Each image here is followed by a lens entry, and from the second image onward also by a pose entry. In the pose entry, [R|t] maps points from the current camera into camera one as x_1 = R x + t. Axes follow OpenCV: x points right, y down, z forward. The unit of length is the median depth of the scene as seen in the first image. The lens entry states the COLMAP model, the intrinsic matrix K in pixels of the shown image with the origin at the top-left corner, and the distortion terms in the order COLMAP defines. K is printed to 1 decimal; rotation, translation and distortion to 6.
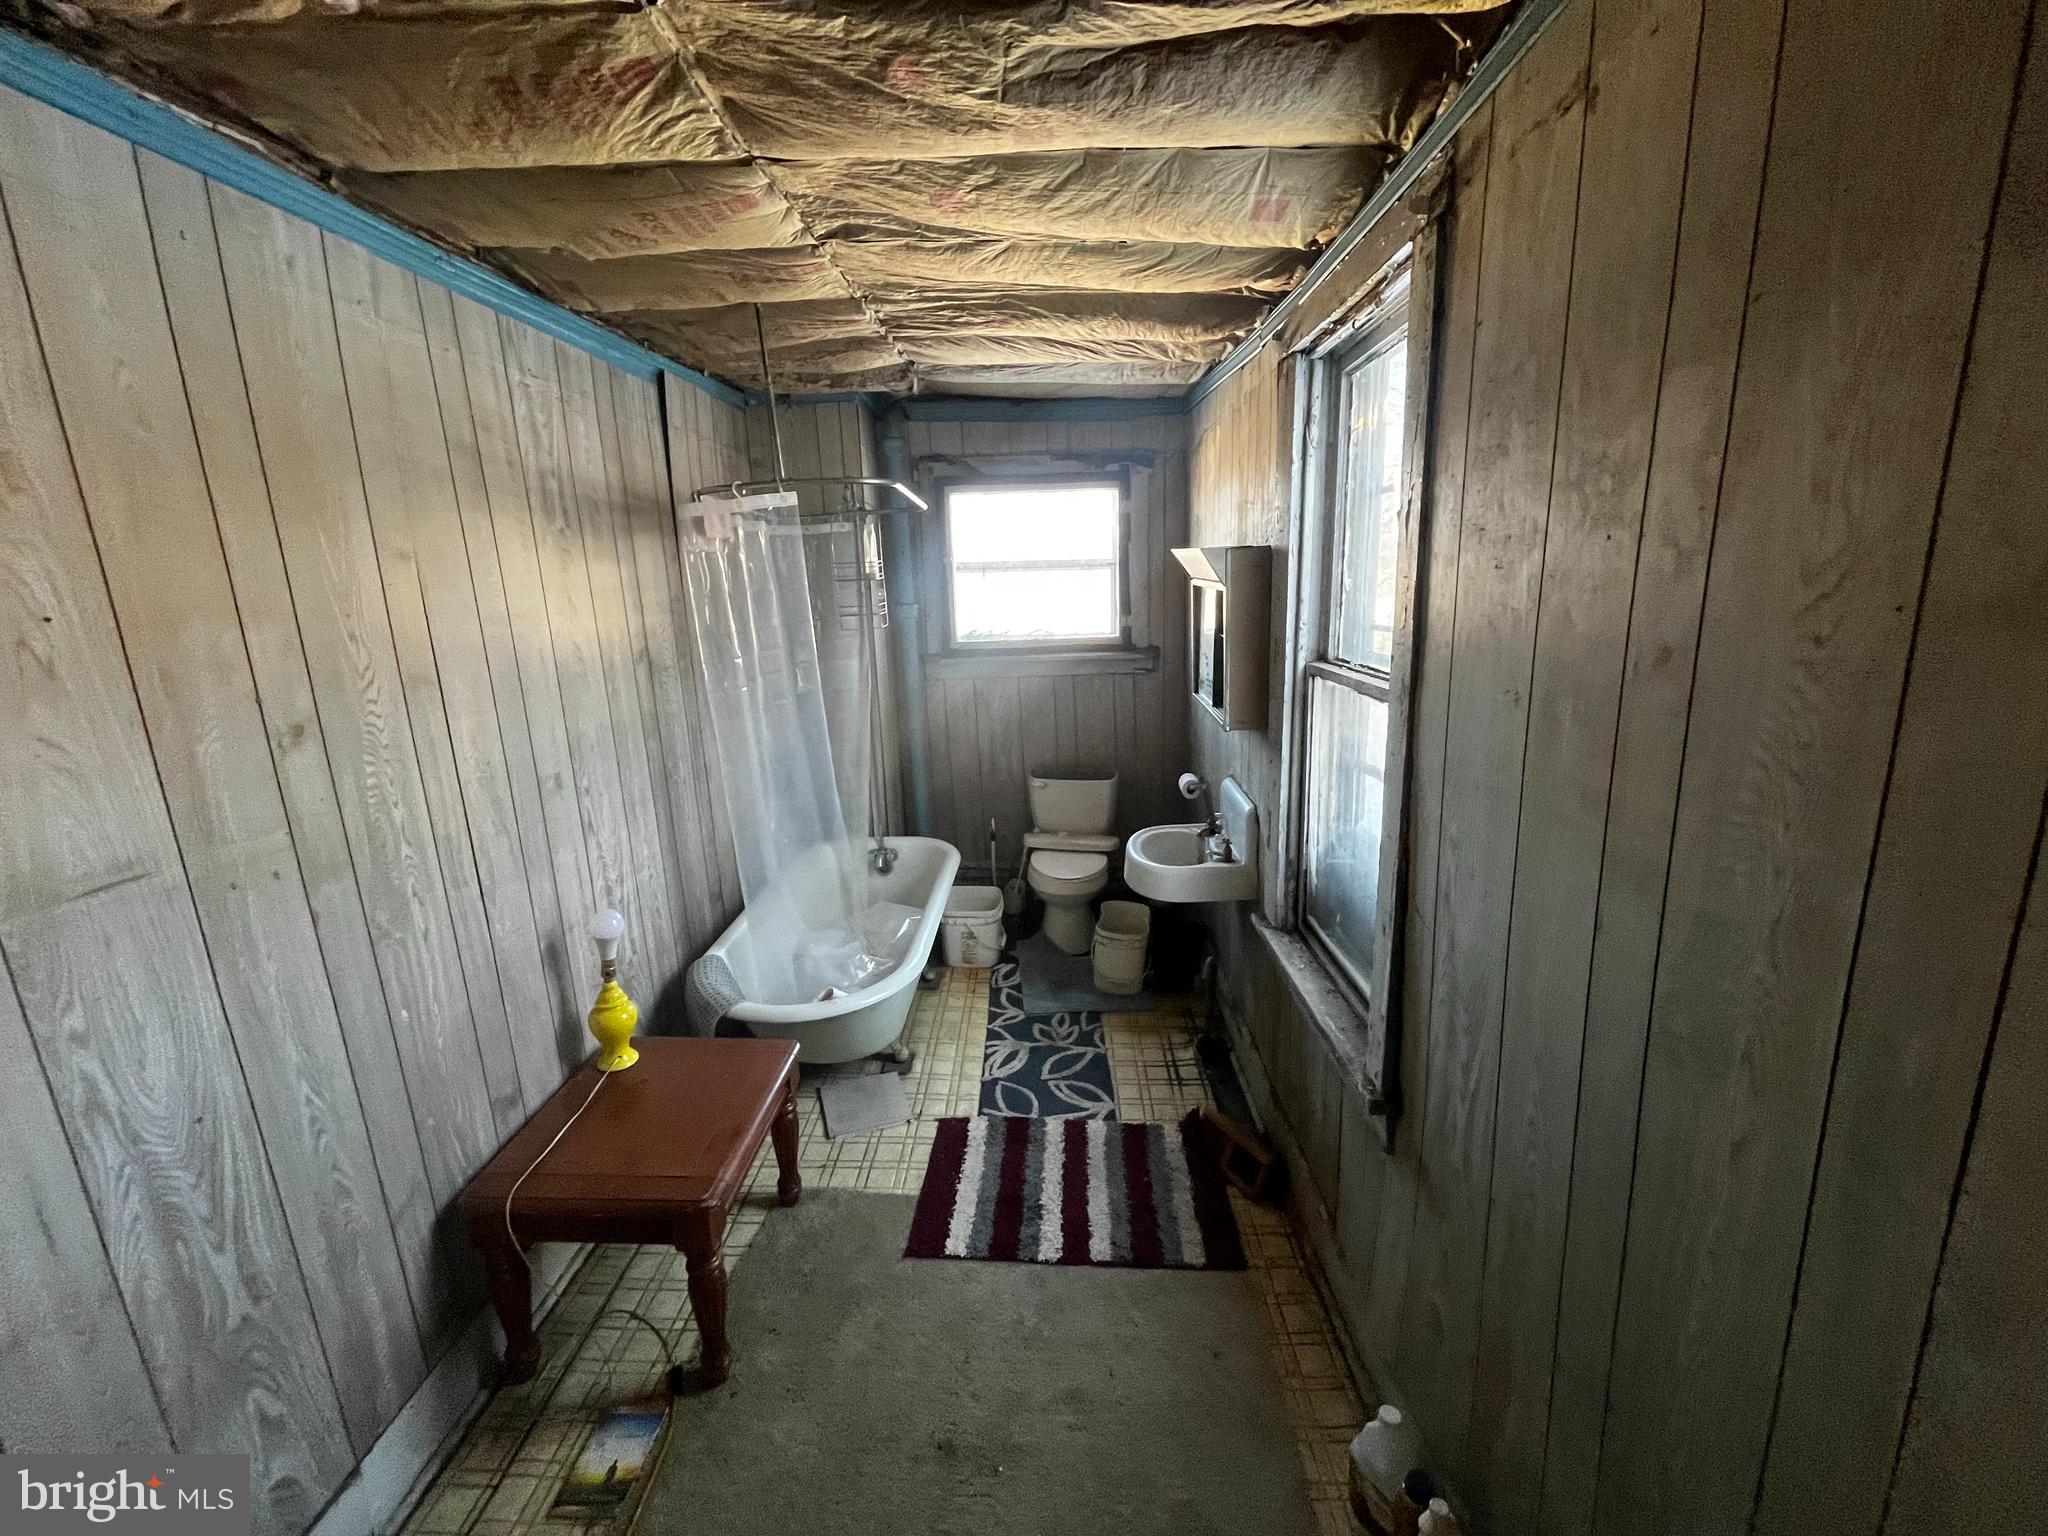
lens RADIAL K [[829.4, 0, 1024.5], [0, 829.4, 766.0], [0, 0, 1]] dist [-0.002291, -0.000285]
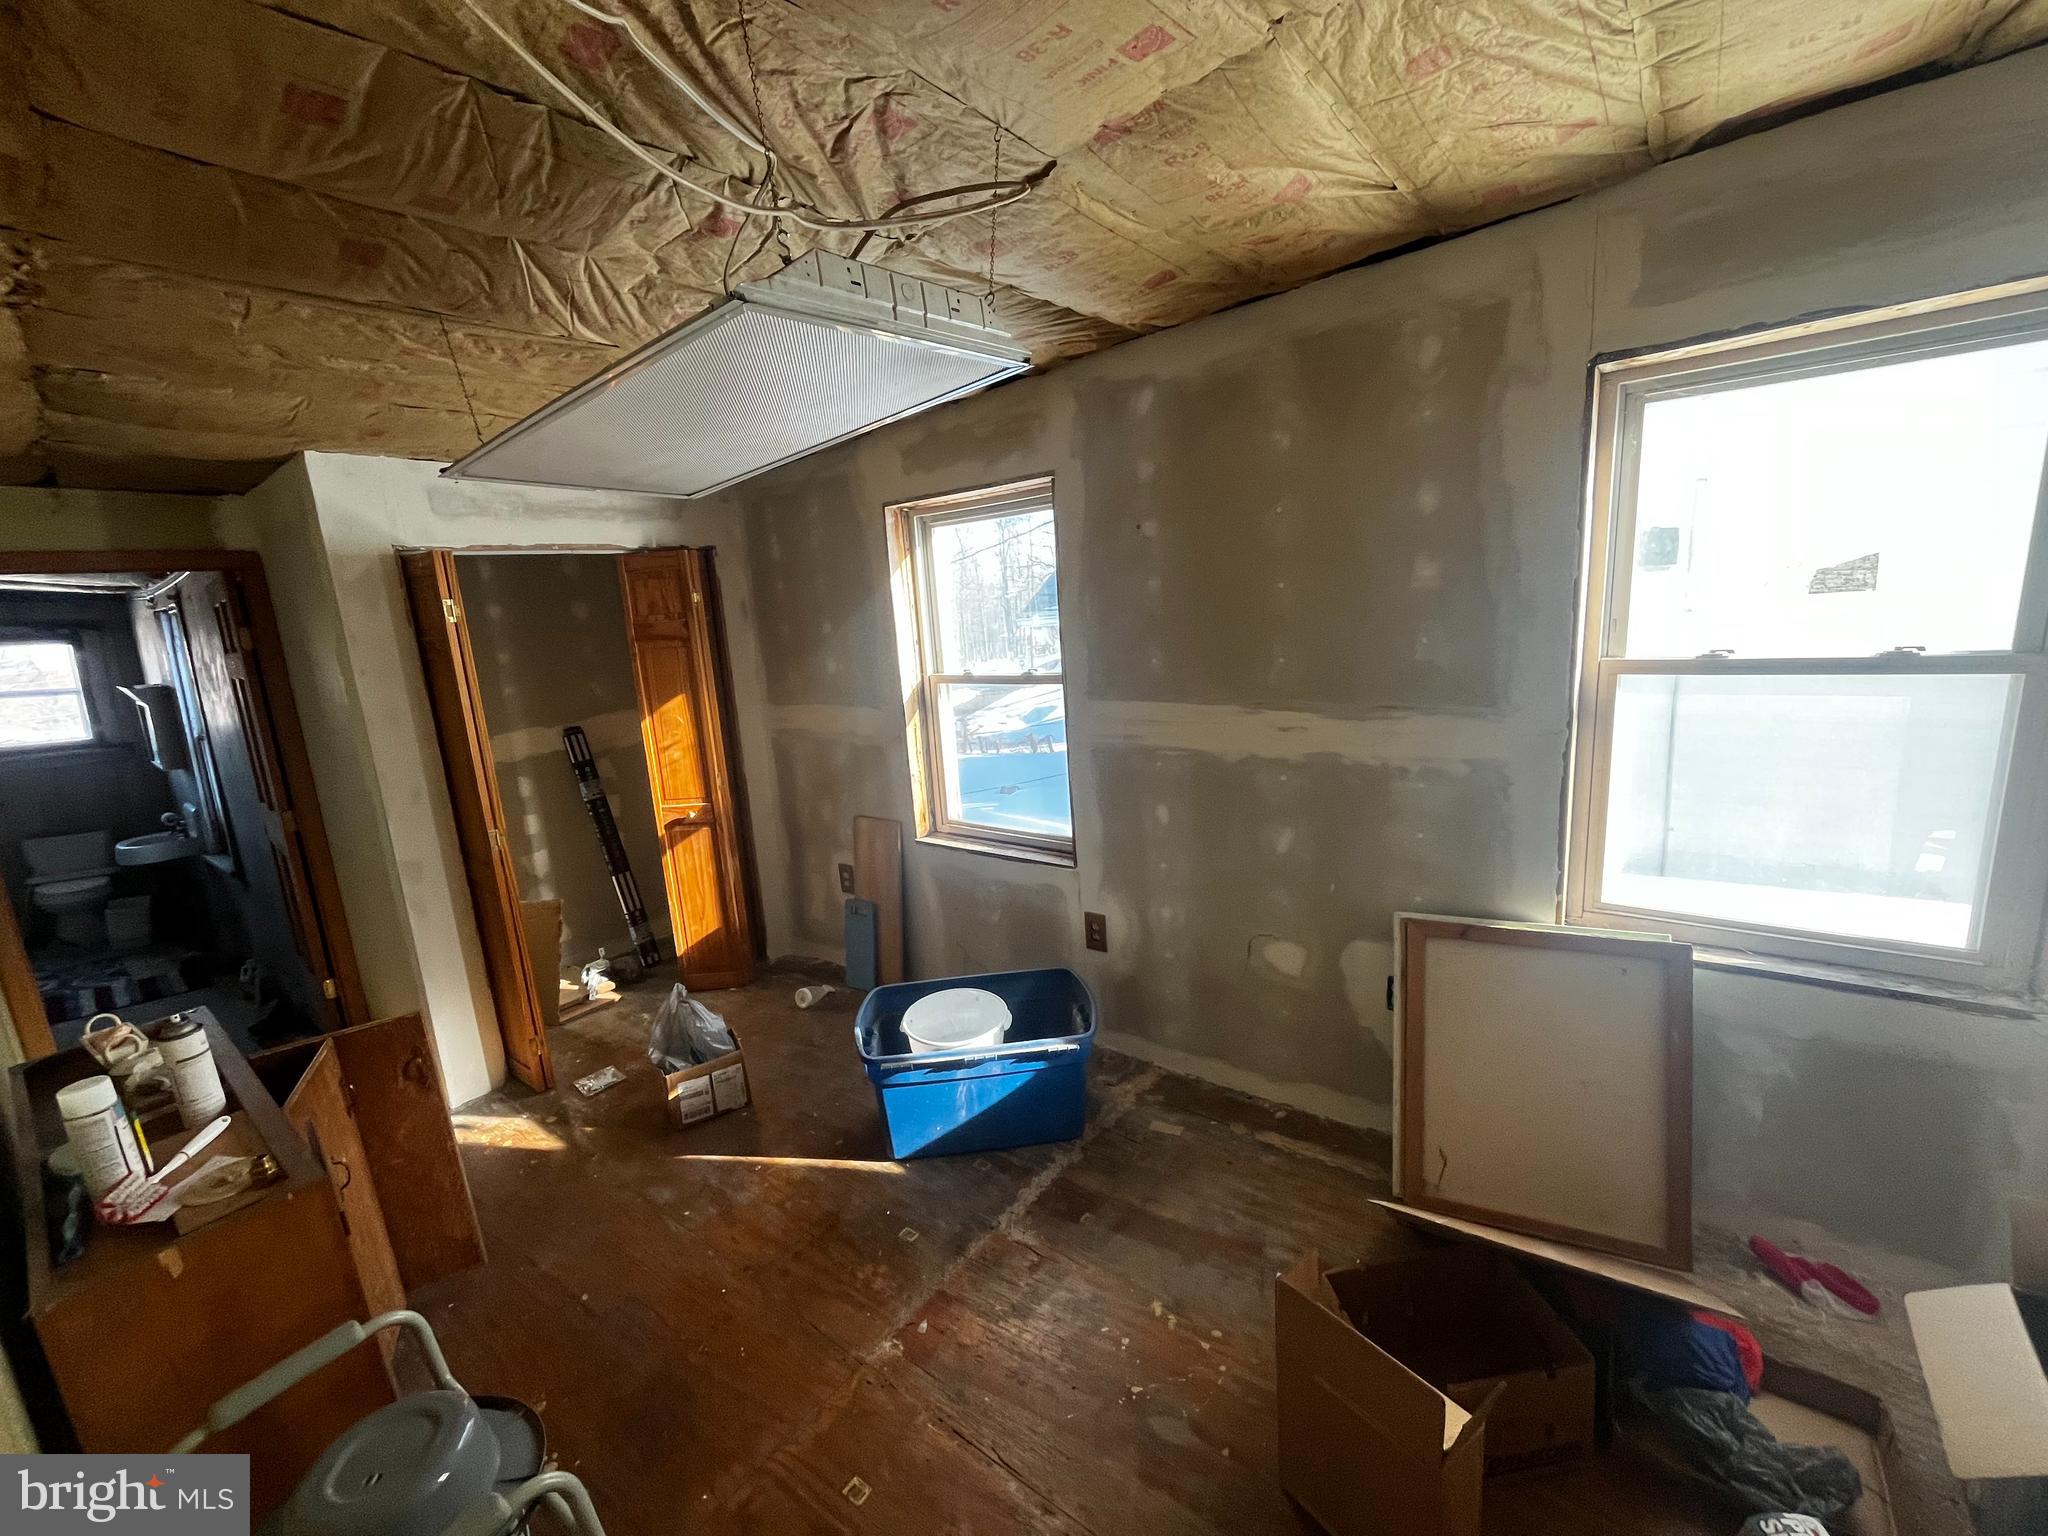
lens RADIAL K [[829.4, 0, 1024.5], [0, 829.4, 766.0], [0, 0, 1]] dist [-0.002291, -0.000285]
pose [[0.596994, -0.126305, 0.792241, -0.104974], [0.213117, 0.977015, -0.004831, 0.375876], [-0.773421, 0.171724, 0.610189, -1.769296]]
